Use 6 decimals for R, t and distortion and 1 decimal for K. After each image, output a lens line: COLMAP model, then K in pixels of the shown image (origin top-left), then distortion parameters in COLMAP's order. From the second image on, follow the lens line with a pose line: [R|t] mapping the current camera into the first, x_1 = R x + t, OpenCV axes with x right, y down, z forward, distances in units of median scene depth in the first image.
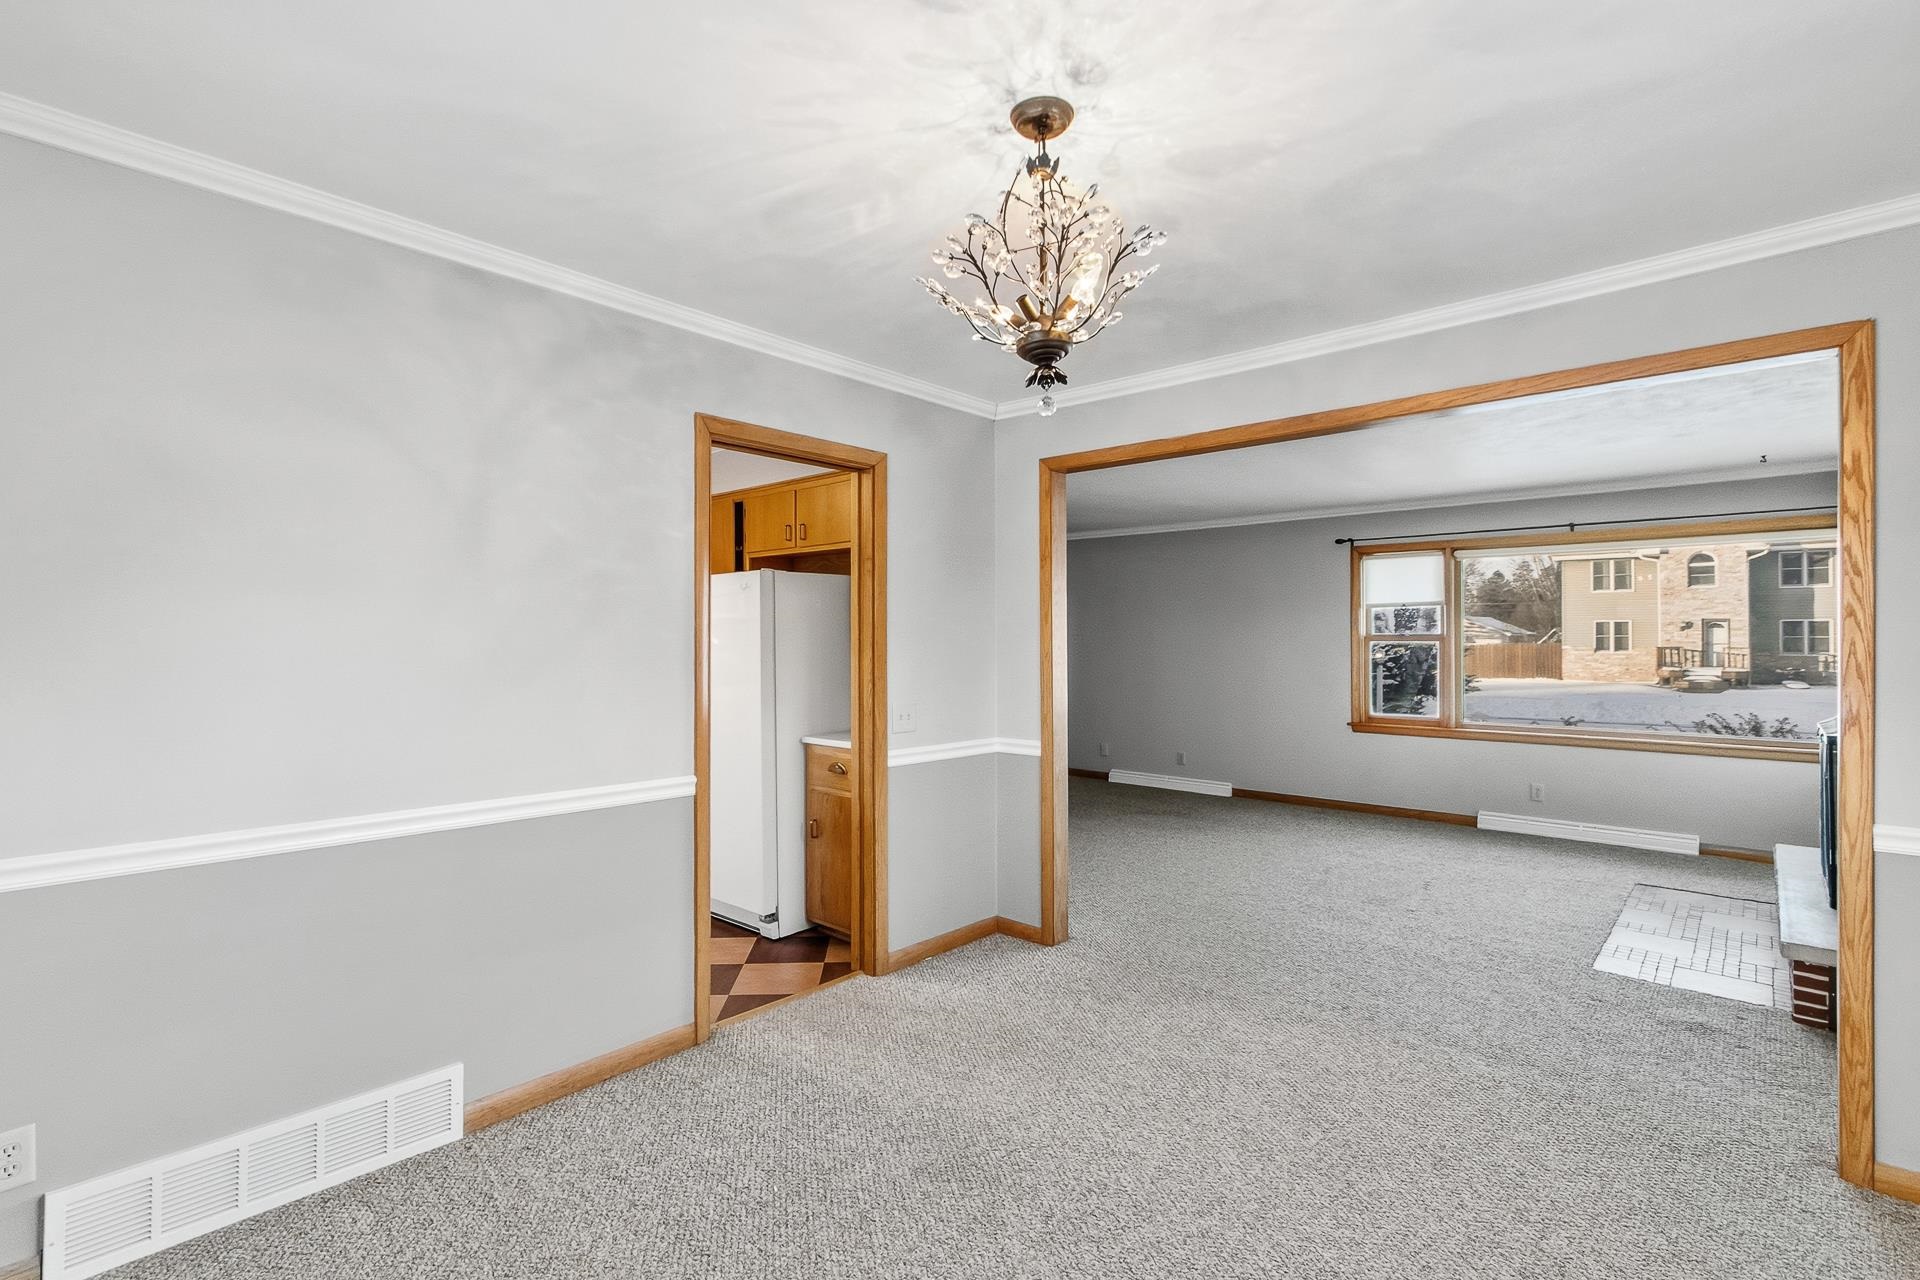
lens RADIAL K [[907.3, 0, 958.4], [0, 907.3, 641.6], [0, 0, 1]] dist [0.004727, 0.000986]
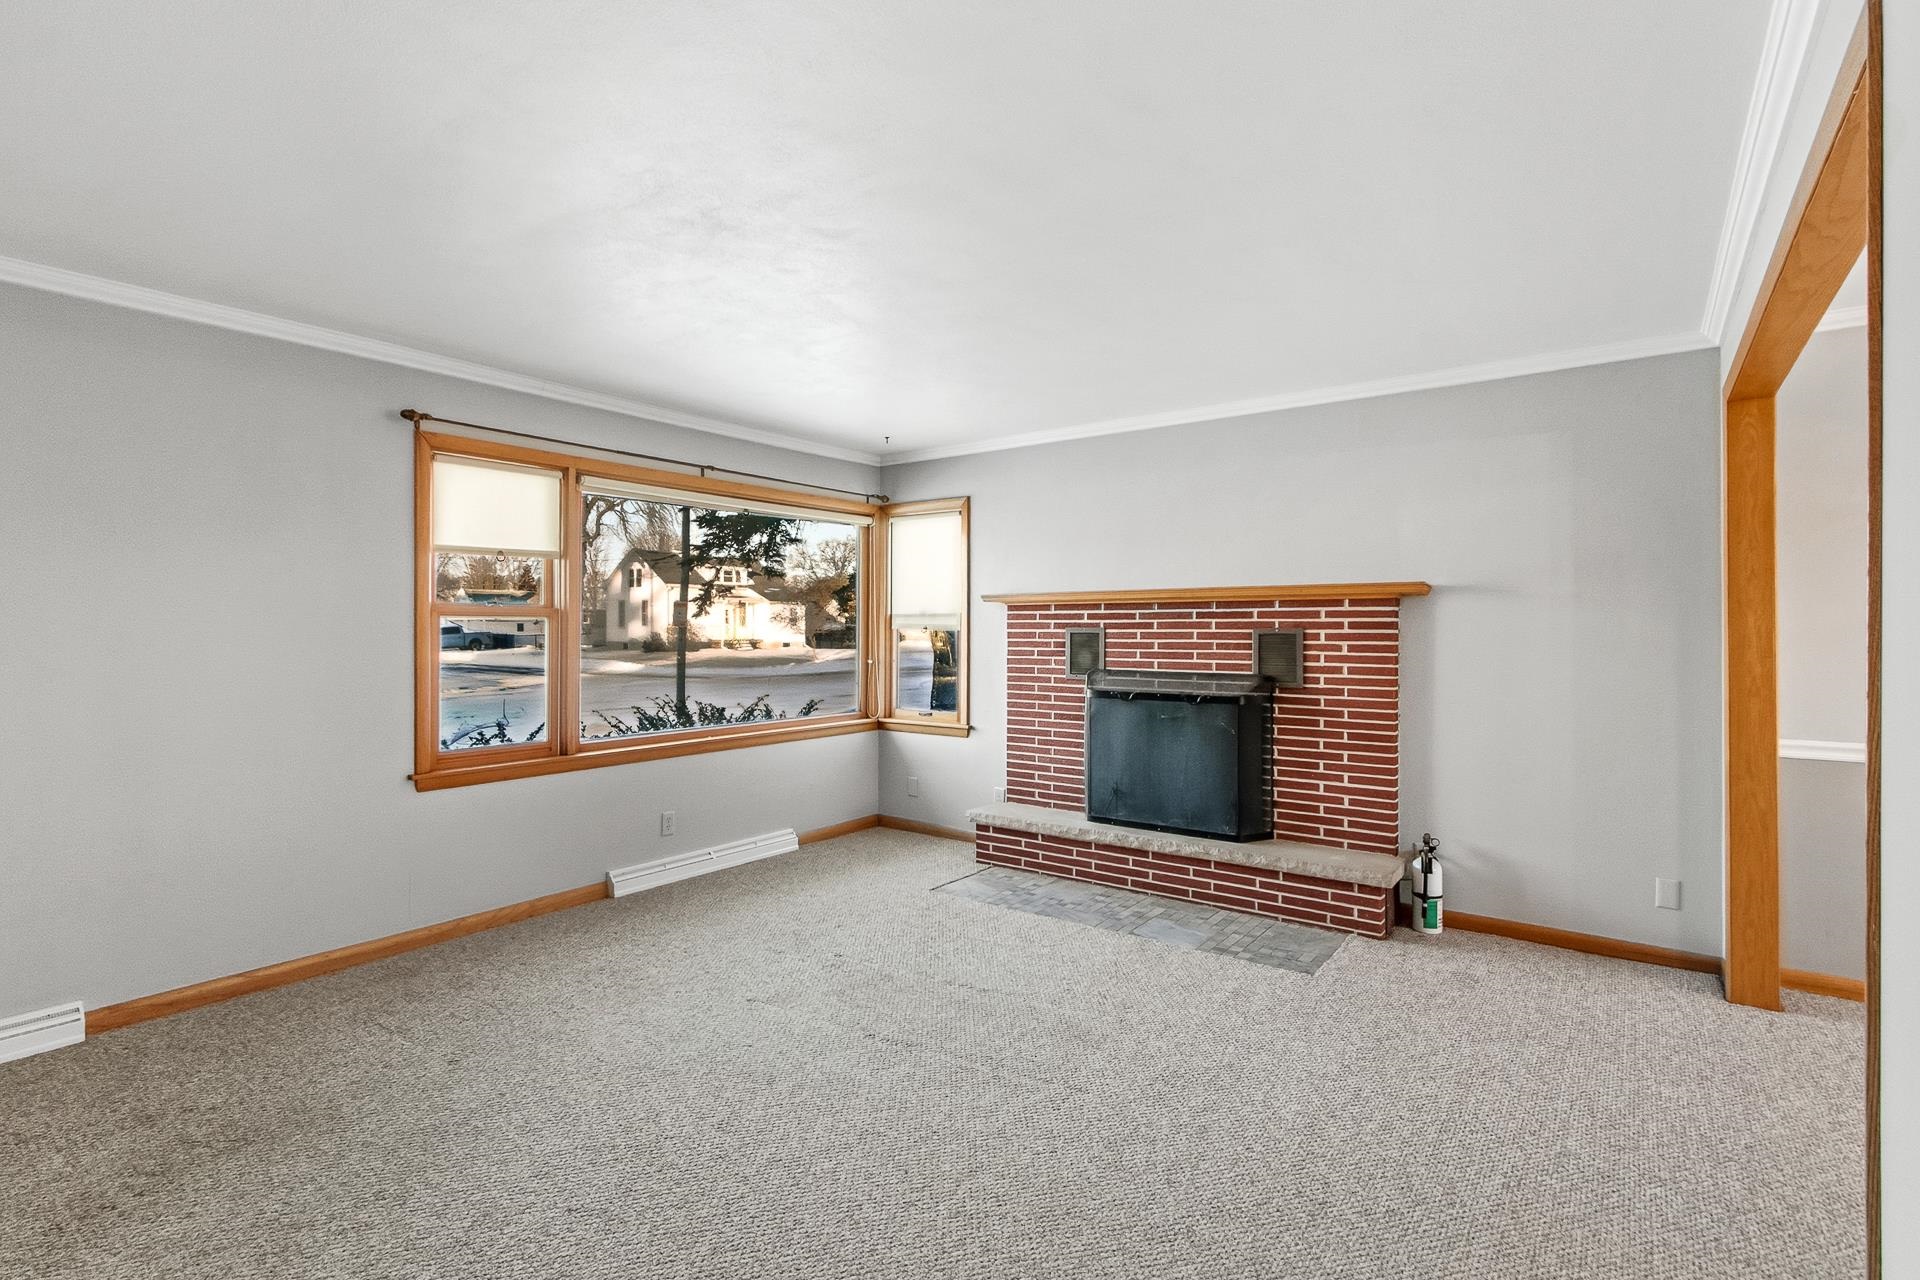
lens RADIAL K [[907.3, 0, 958.1], [0, 907.3, 626.8], [0, 0, 1]] dist [0.004727, 0.000986]
pose [[-0.053380, 0.007983, 0.998542, -0.095450], [-0.002535, 0.999964, -0.008130, 0.009582], [-0.998571, -0.002966, -0.053358, 0.724726]]
